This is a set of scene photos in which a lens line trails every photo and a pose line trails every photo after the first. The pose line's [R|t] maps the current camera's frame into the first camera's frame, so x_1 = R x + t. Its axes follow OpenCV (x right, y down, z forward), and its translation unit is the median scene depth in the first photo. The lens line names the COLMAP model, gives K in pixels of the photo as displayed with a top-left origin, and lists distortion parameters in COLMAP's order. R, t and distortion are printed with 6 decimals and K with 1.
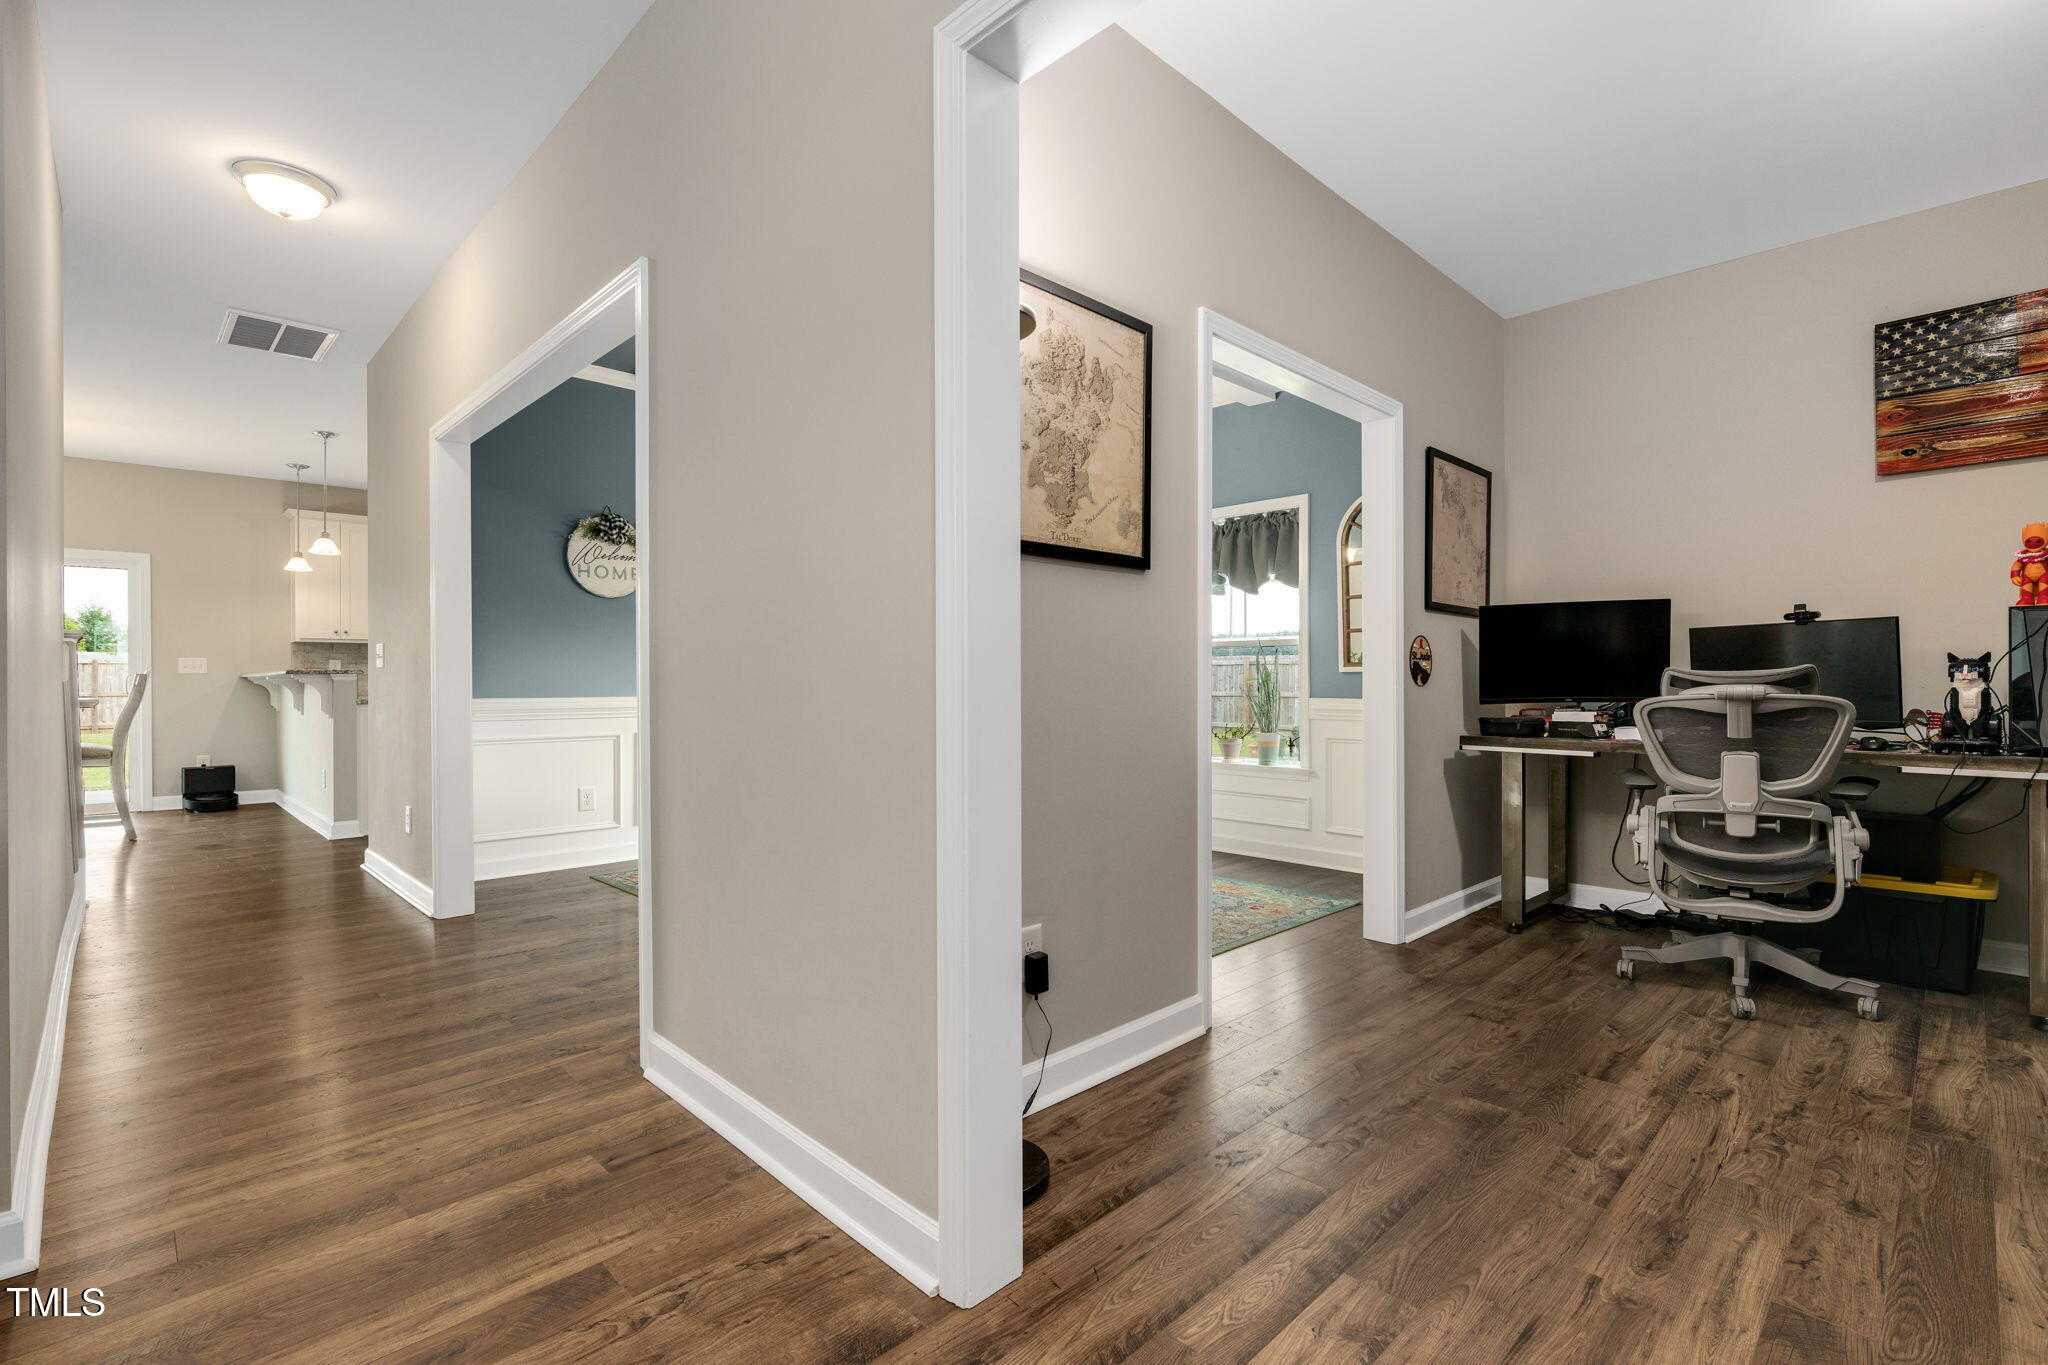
lens RADIAL K [[1003.9, 0, 1024.0], [0, 1003.9, 682.5], [0, 0, 1]] dist [-0.000212, 0.000034]
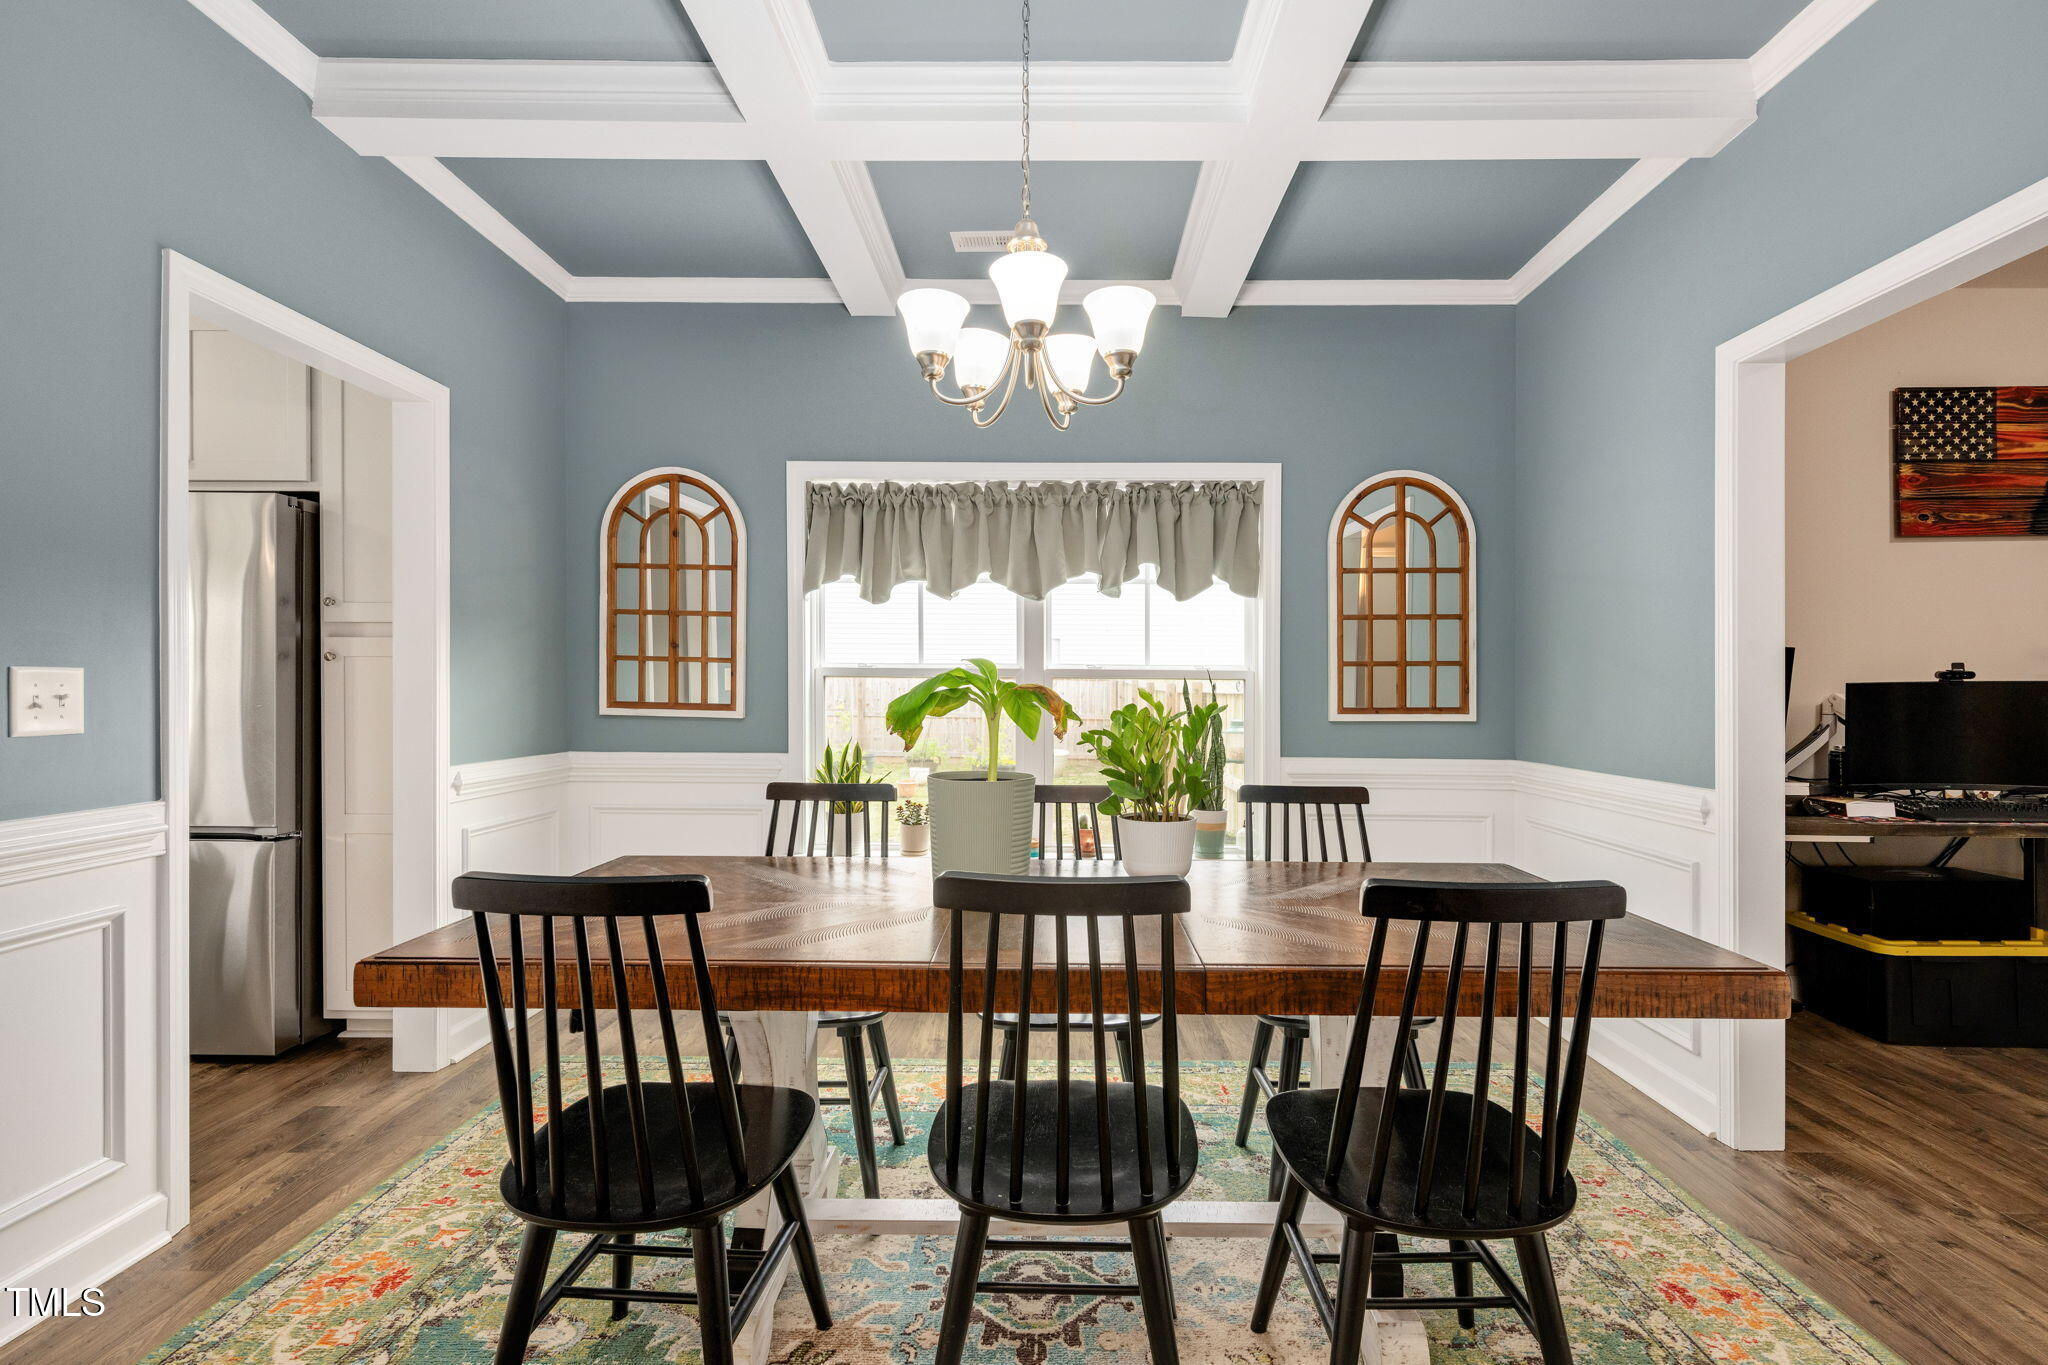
lens RADIAL K [[1003.9, 0, 1024.0], [0, 1003.9, 682.5], [0, 0, 1]] dist [-0.000212, 0.000034]
pose [[0.676690, 0.010847, 0.736188, -0.497571], [-0.003897, 0.999930, -0.011151, -0.044009], [-0.736257, 0.004677, 0.676685, 0.974715]]
